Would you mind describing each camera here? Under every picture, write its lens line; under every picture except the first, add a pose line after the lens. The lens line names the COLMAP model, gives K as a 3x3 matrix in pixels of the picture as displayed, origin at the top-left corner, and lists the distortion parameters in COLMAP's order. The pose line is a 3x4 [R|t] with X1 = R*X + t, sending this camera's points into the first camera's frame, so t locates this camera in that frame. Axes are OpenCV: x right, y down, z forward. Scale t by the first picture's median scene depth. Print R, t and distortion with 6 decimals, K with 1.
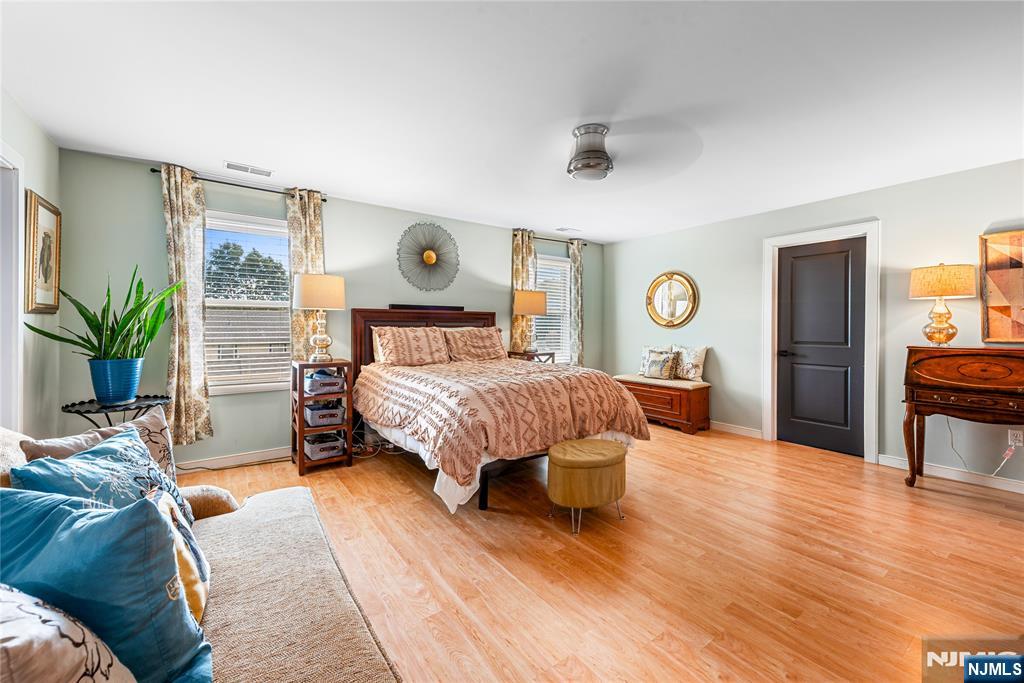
lens RADIAL K [[412.9, 0, 523.5], [0, 412.9, 325.5], [0, 0, 1]] dist [0.004582, -0.000120]
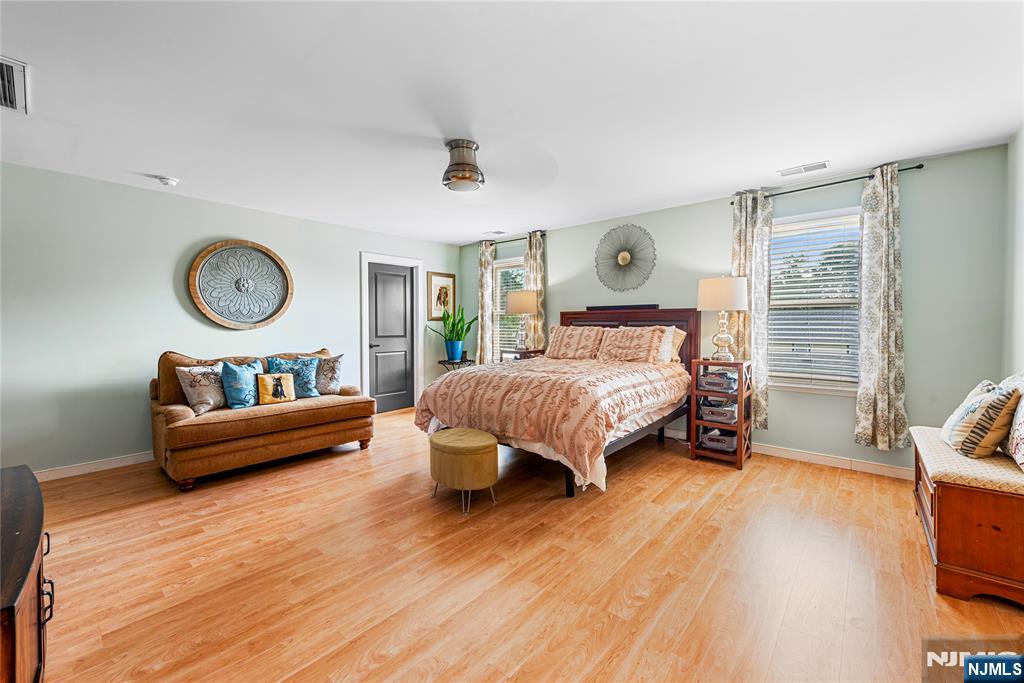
lens RADIAL K [[412.9, 0, 511.9], [0, 412.9, 326.1], [0, 0, 1]] dist [0.004582, -0.000120]
pose [[0.212734, -0.004719, -0.977099, 1.007412], [0.001070, 0.999989, -0.004597, 0.011018], [0.977110, -0.000068, 0.212737, 0.719775]]
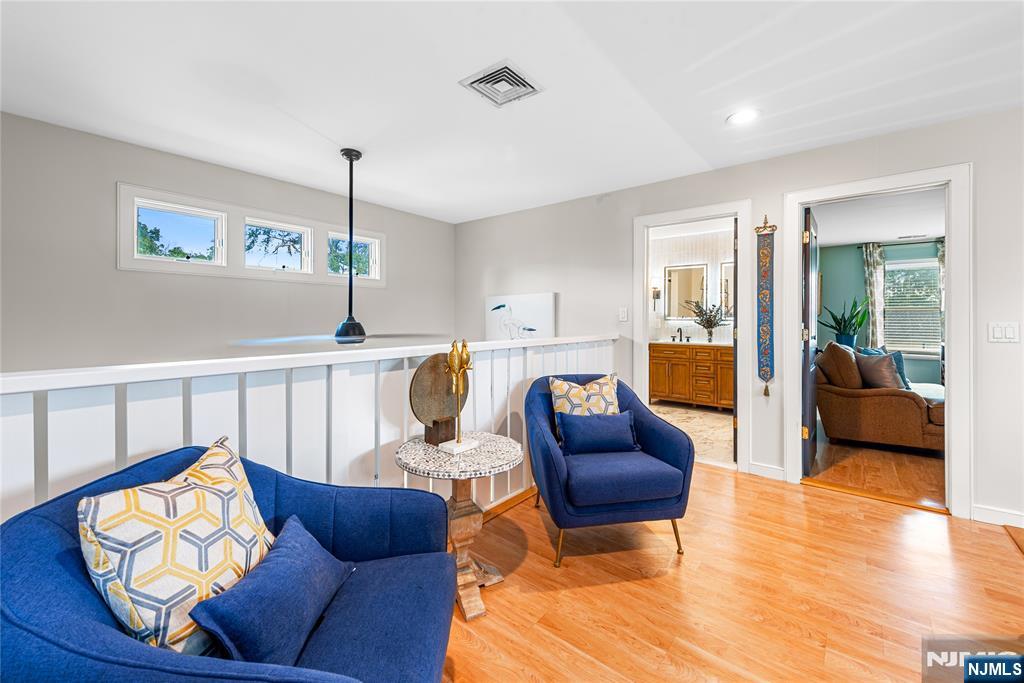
lens RADIAL K [[412.9, 0, 513.8], [0, 412.9, 333.7], [0, 0, 1]] dist [0.004582, -0.000120]
pose [[0.262393, 0.000084, -0.964961, 0.662329], [-0.002654, 0.999996, -0.000634, 0.066845], [0.964957, 0.002727, 0.262393, -1.212574]]
